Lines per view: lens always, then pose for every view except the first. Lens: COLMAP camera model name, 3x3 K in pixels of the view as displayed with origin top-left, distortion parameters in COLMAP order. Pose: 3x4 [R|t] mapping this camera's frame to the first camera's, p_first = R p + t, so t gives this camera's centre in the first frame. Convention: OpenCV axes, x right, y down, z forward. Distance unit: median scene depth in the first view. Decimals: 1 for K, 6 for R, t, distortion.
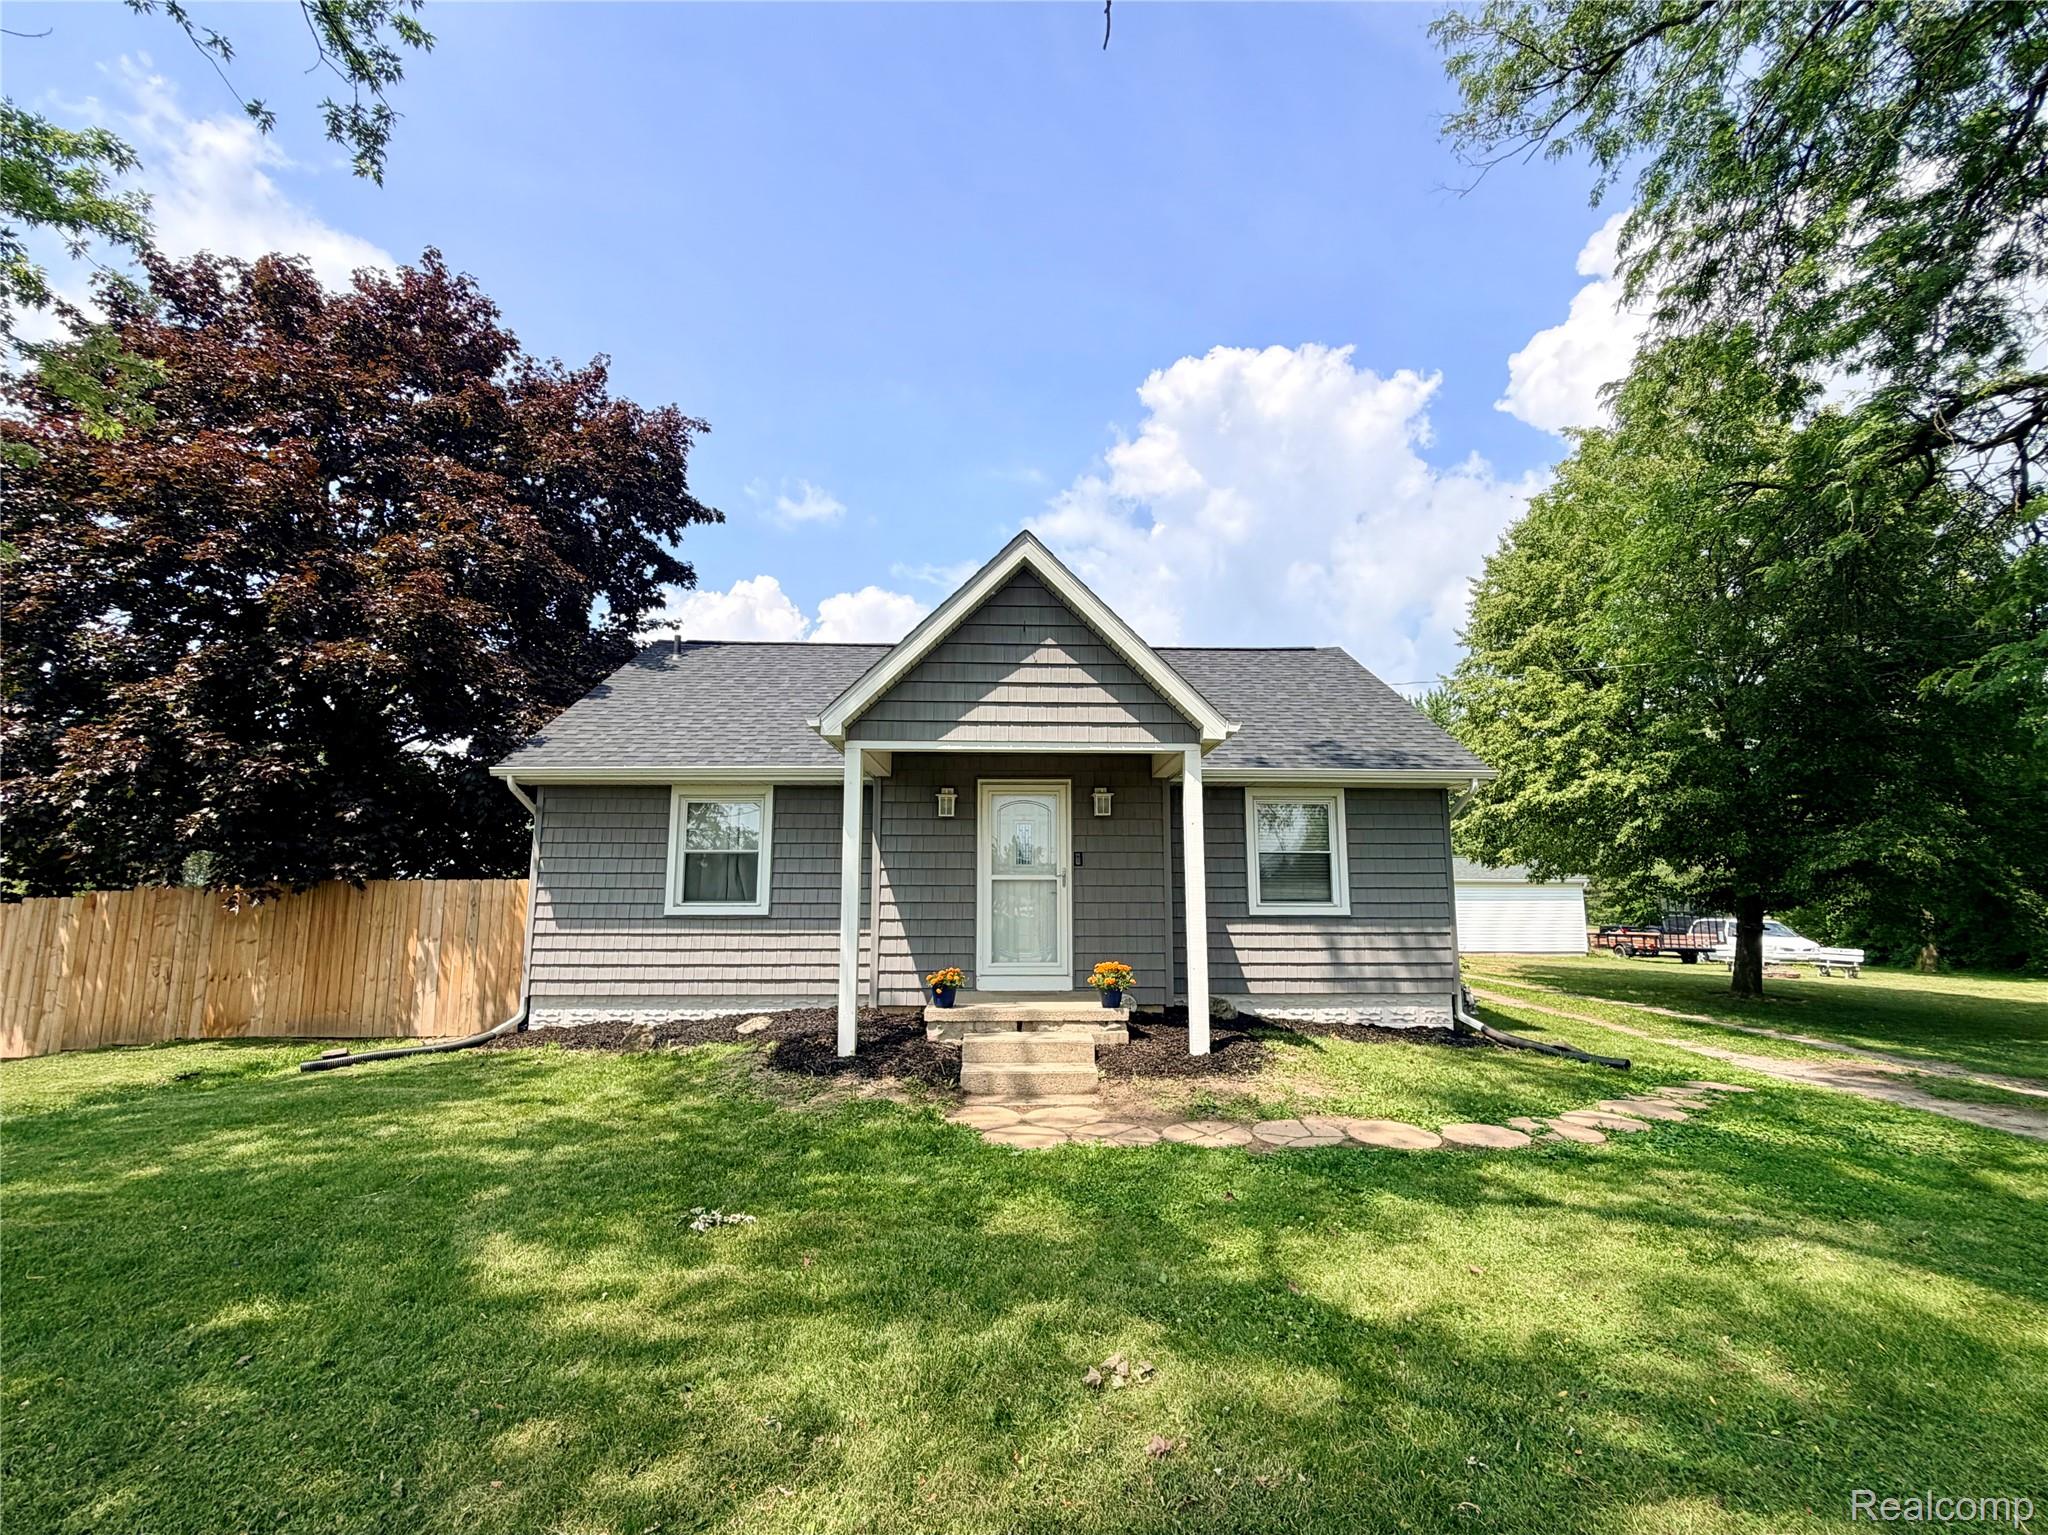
lens RADIAL K [[816.0, 0, 1018.6], [0, 816.0, 768.3], [0, 0, 1]] dist [0.001395, -0.000548]
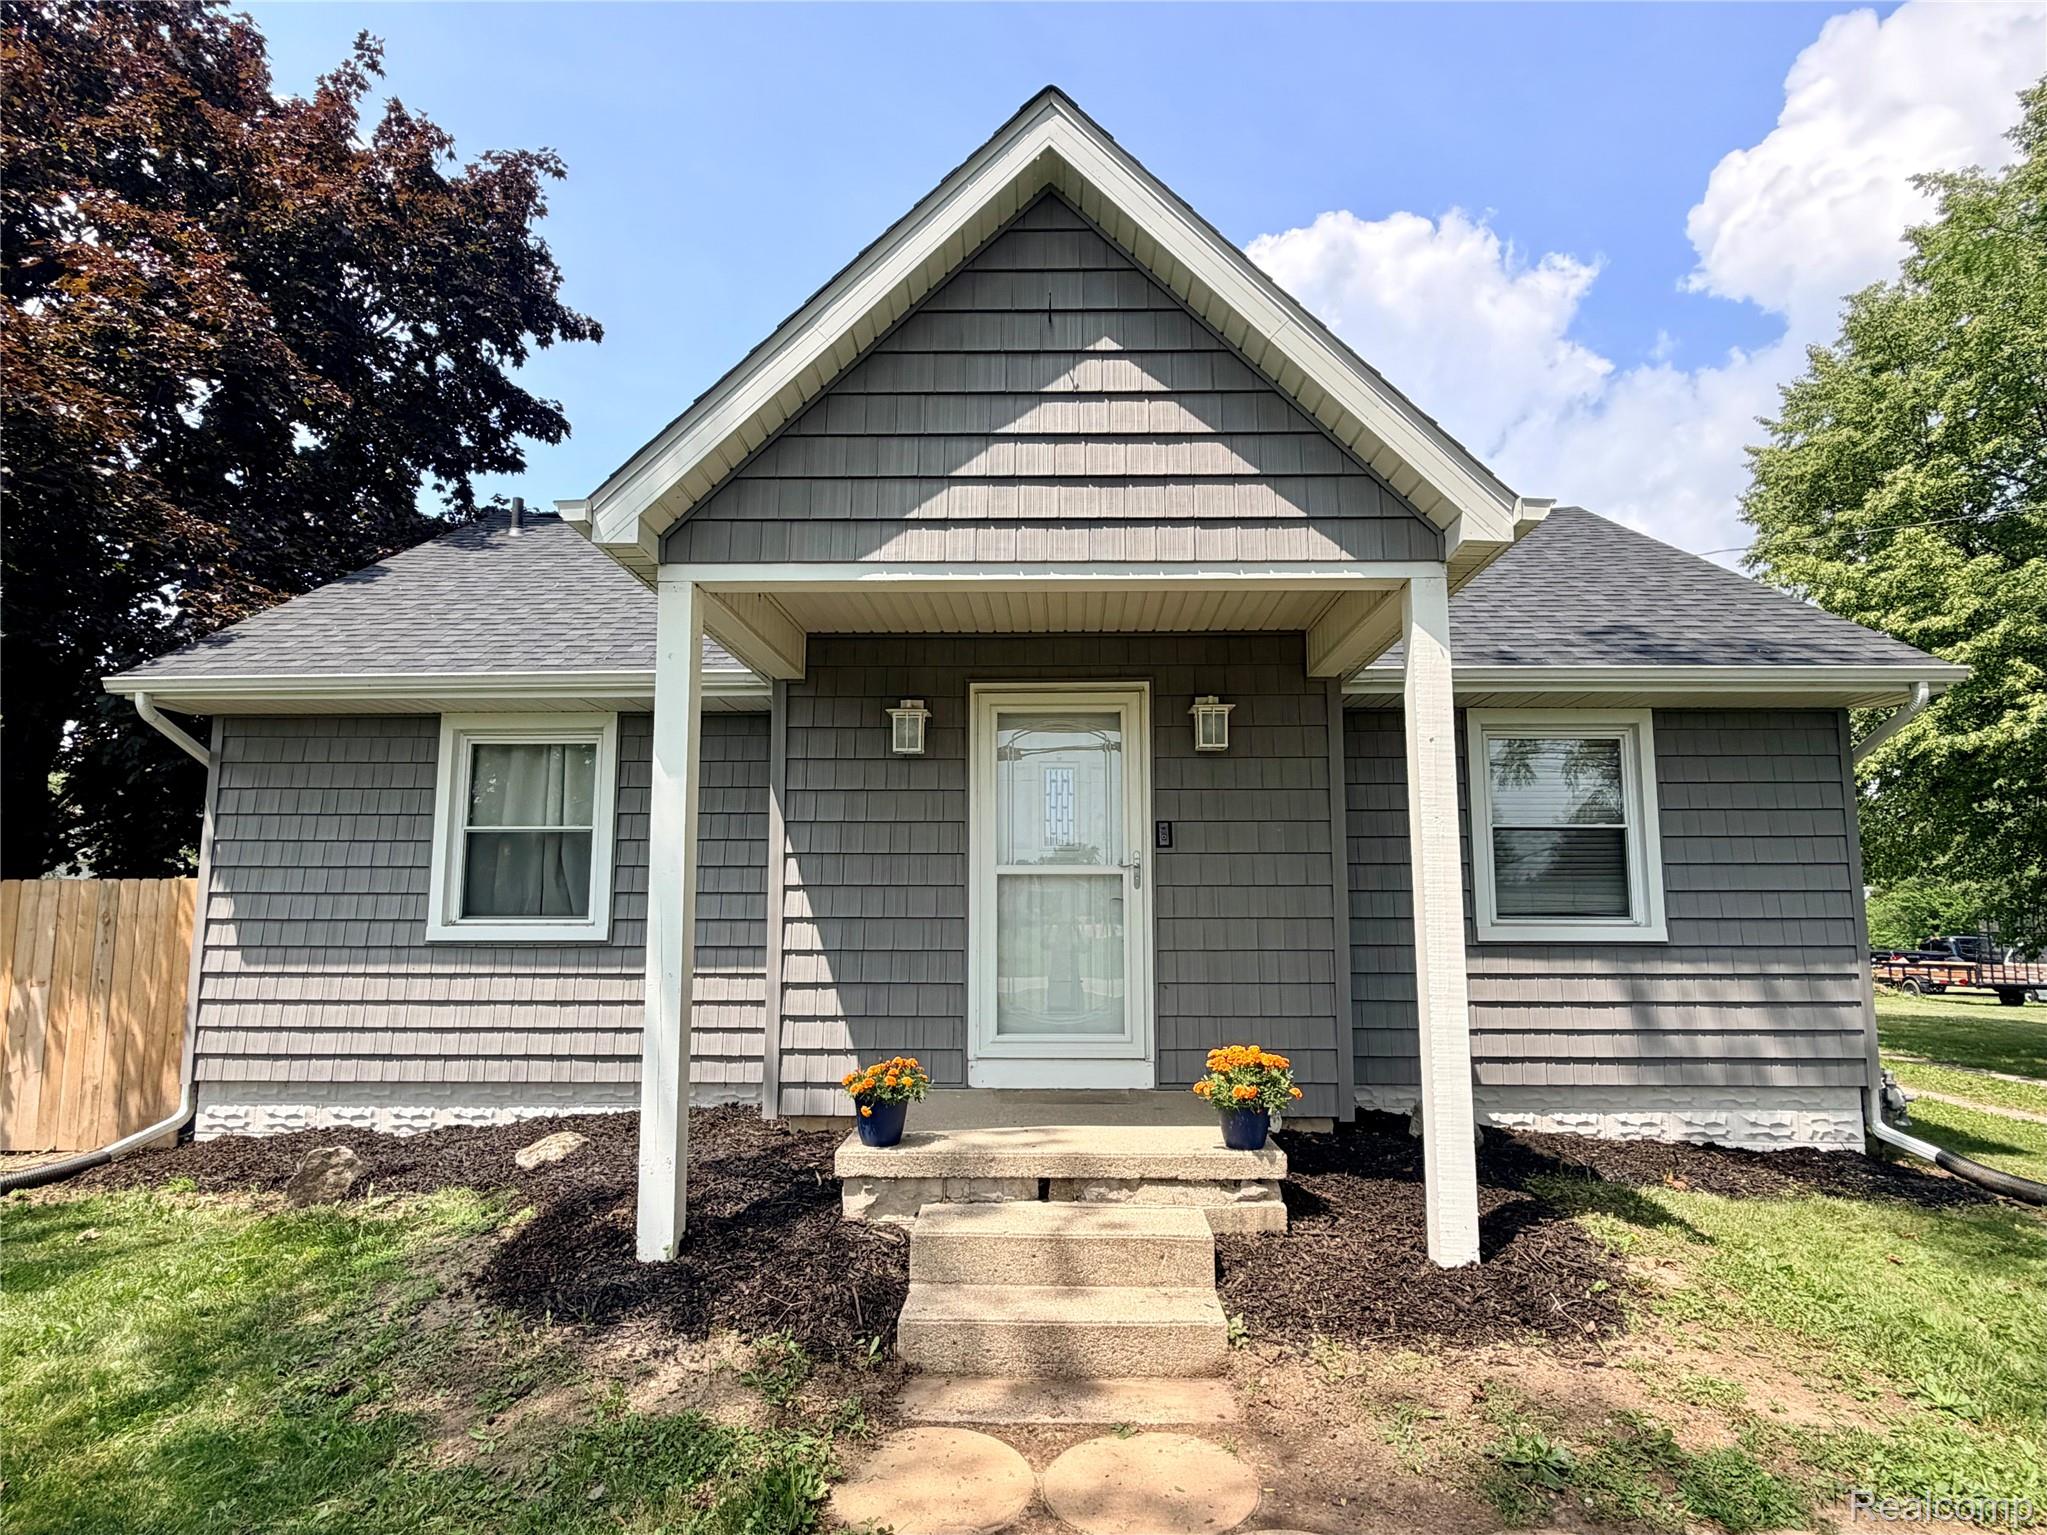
lens RADIAL K [[1070.8, 0, 1023.5], [0, 1070.8, 767.5], [0, 0, 1]] dist [-0.001731, 0.001019]
pose [[0.999092, -0.006351, -0.042123, 0.011354], [0.007242, 0.999753, 0.021027, 0.047845], [0.041979, -0.021313, 0.998891, 0.282527]]
